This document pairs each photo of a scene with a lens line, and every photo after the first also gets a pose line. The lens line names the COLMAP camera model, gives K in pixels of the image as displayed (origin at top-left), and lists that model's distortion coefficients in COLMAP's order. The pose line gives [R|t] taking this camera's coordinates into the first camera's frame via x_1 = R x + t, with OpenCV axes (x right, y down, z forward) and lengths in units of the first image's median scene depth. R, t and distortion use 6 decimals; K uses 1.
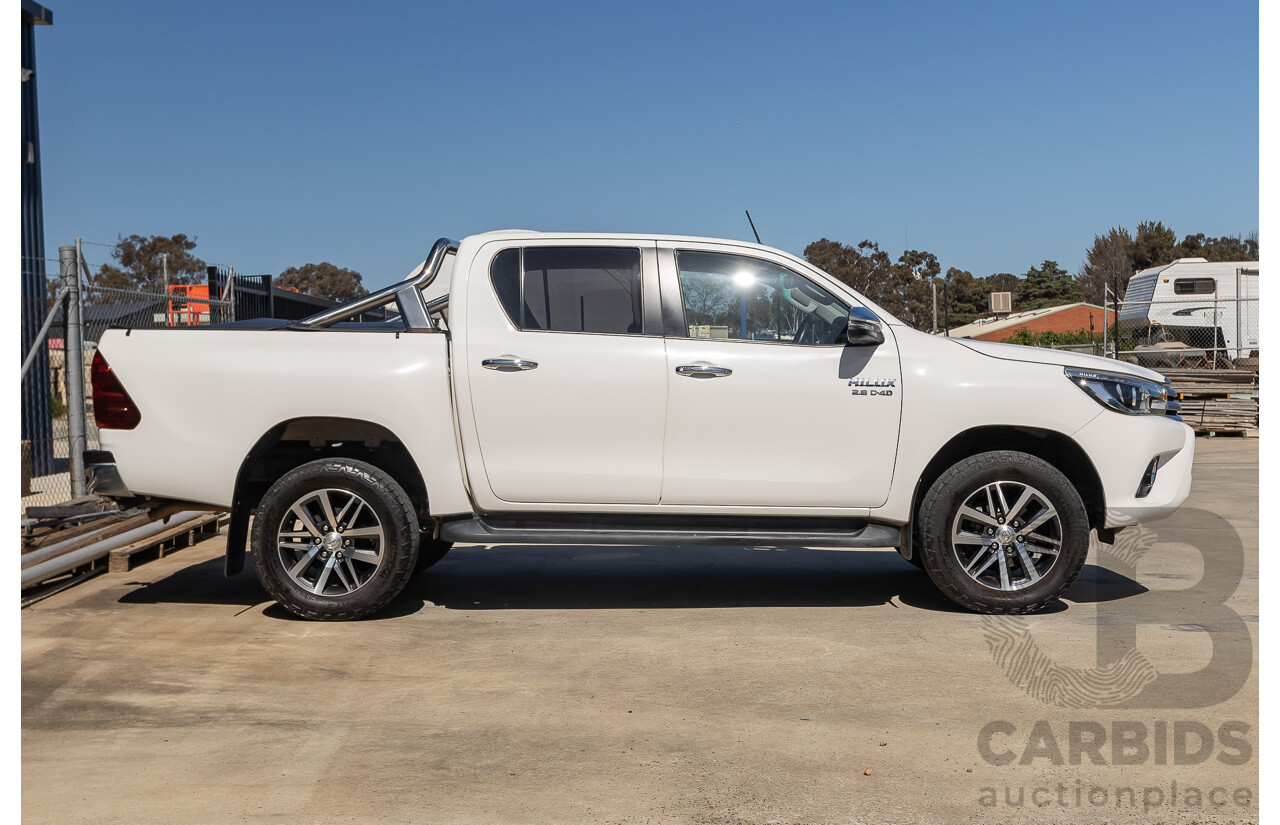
lens RADIAL K [[1741.5, 0, 640.0], [0, 1741.5, 412.5], [0, 0, 1]] dist [0.004061, -0.038257]
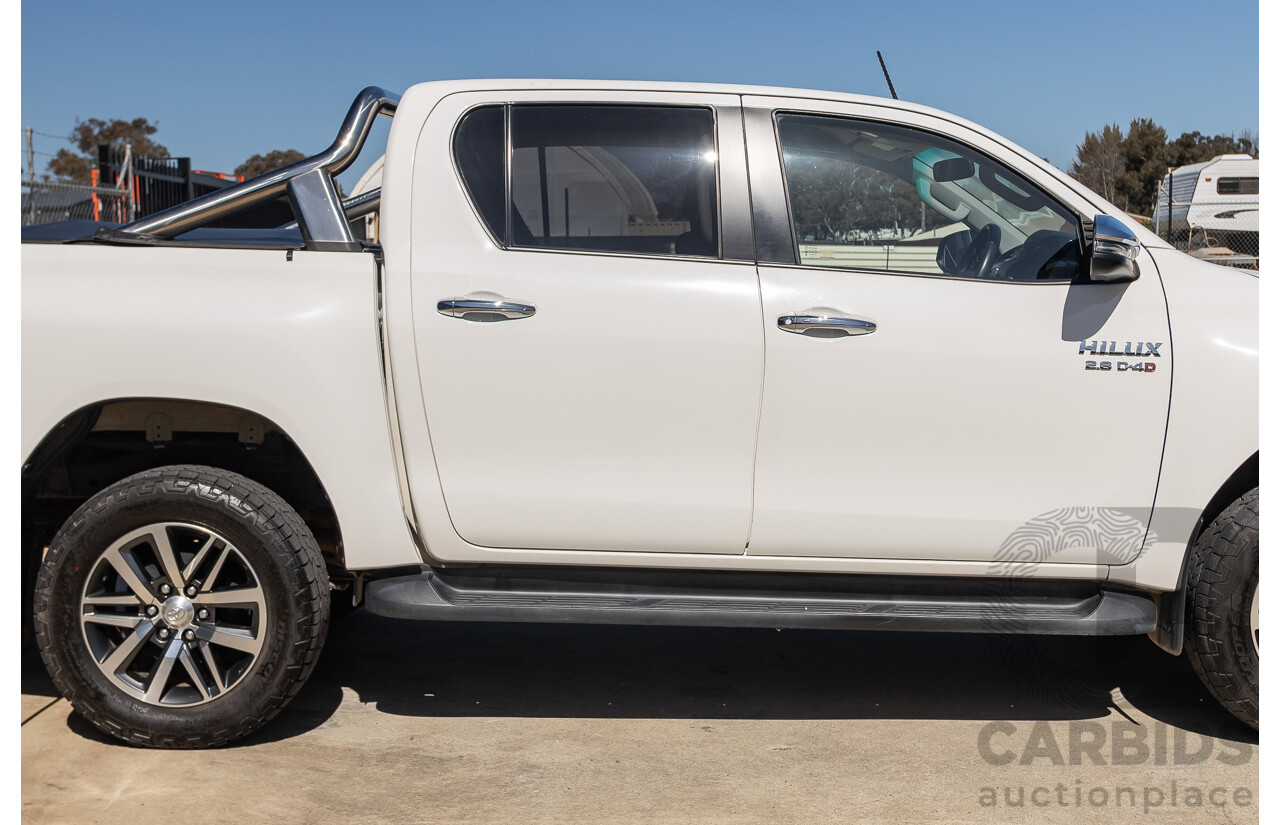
lens RADIAL K [[1741.5, 0, 640.0], [0, 1741.5, 412.5], [0, 0, 1]] dist [0.004061, -0.038257]
pose [[0.999815, 0.010375, 0.016176, -0.033076], [-0.011341, 0.998087, 0.060775, -0.028840], [-0.015514, -0.060947, 0.998020, 0.424771]]
